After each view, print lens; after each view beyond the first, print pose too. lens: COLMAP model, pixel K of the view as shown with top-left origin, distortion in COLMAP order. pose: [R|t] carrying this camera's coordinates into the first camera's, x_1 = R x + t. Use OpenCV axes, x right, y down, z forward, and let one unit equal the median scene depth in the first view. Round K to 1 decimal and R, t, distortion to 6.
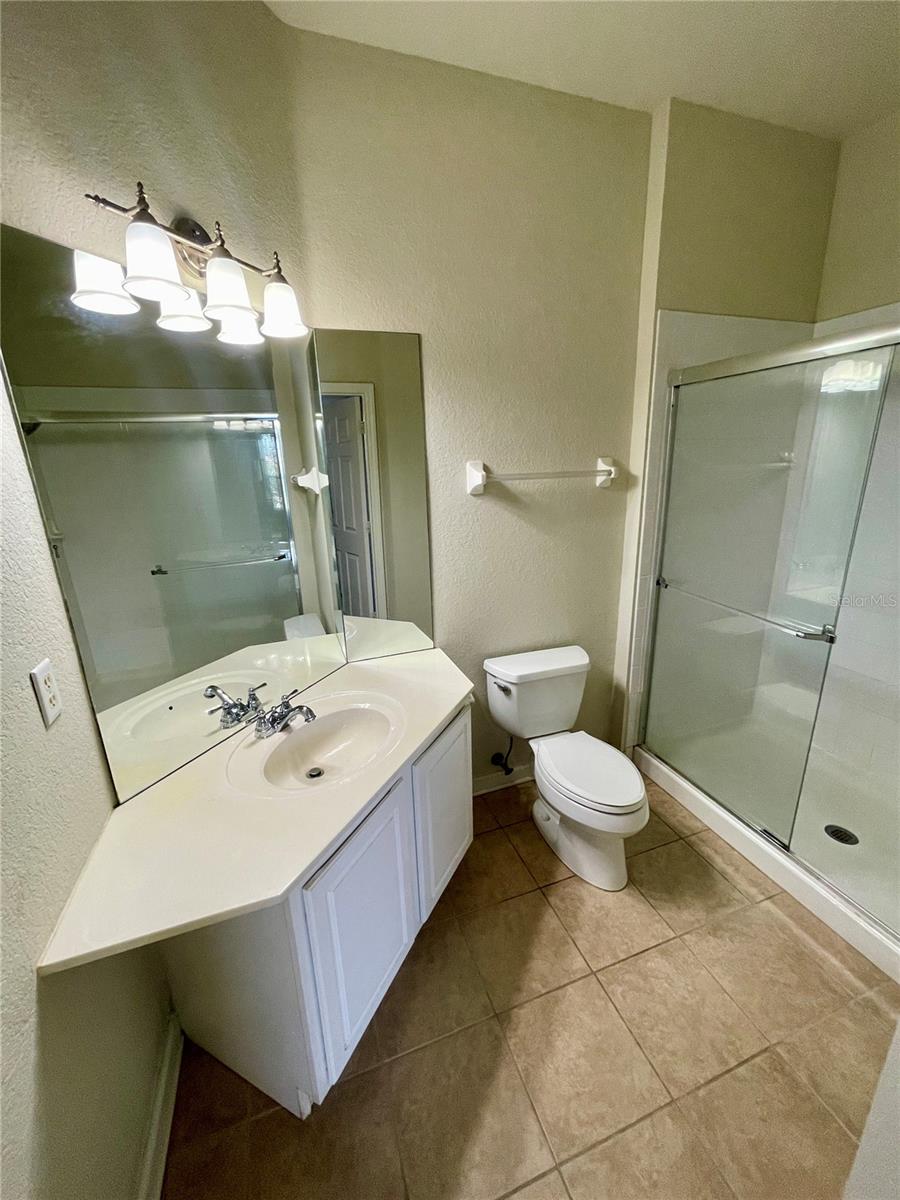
lens RADIAL K [[483.3, 0, 464.4], [0, 483.3, 600.3], [0, 0, 1]] dist [-0.005429, 0.000293]
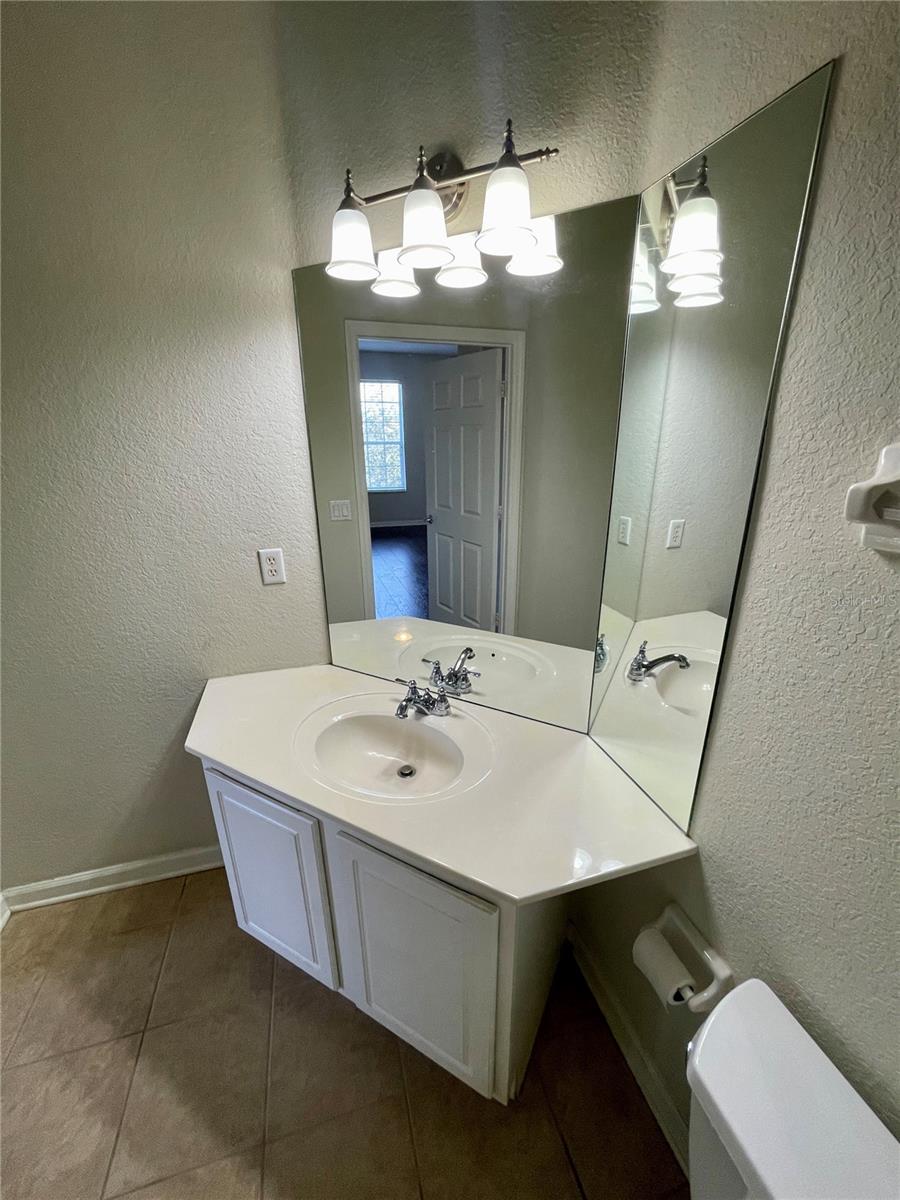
lens RADIAL K [[480.0, 0, 450.0], [0, 480.0, 600.0], [0, 0, 1]] dist [-0.001350, -0.000244]
pose [[-0.083963, 0.357146, -0.930267, 0.362504], [-0.270247, 0.890414, 0.366237, -0.254294], [0.959123, 0.282152, 0.021756, 0.806668]]
